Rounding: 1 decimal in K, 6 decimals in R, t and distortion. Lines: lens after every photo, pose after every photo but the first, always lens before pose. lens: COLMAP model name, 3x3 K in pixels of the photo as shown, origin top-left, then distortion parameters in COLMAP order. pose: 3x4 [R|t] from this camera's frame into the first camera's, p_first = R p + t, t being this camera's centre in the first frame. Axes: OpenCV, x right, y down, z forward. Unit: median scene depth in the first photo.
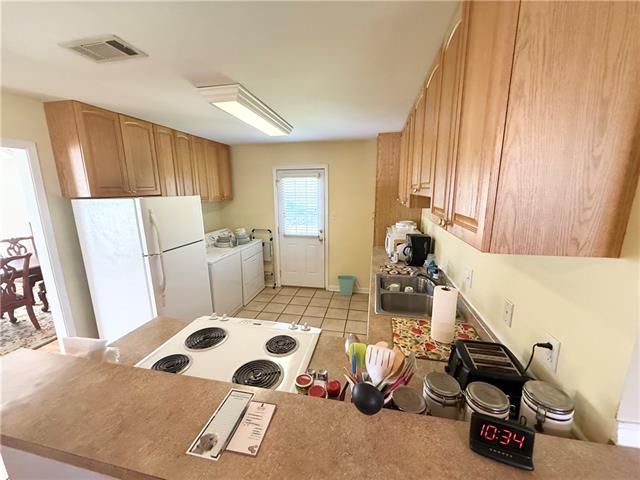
lens RADIAL K [[255.4, 0, 318.7], [0, 255.4, 241.0], [0, 0, 1]] dist [0.000053, -0.000142]
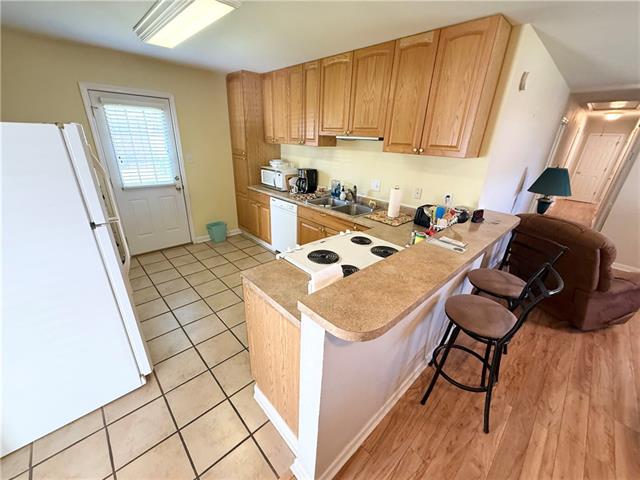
lens RADIAL K [[255.4, 0, 318.7], [0, 255.4, 241.0], [0, 0, 1]] dist [0.000053, -0.000142]
pose [[0.570779, -0.280091, 0.771855, -0.540560], [0.120508, 0.958418, 0.258677, -0.000337], [-0.812213, -0.054633, 0.580798, 0.133027]]
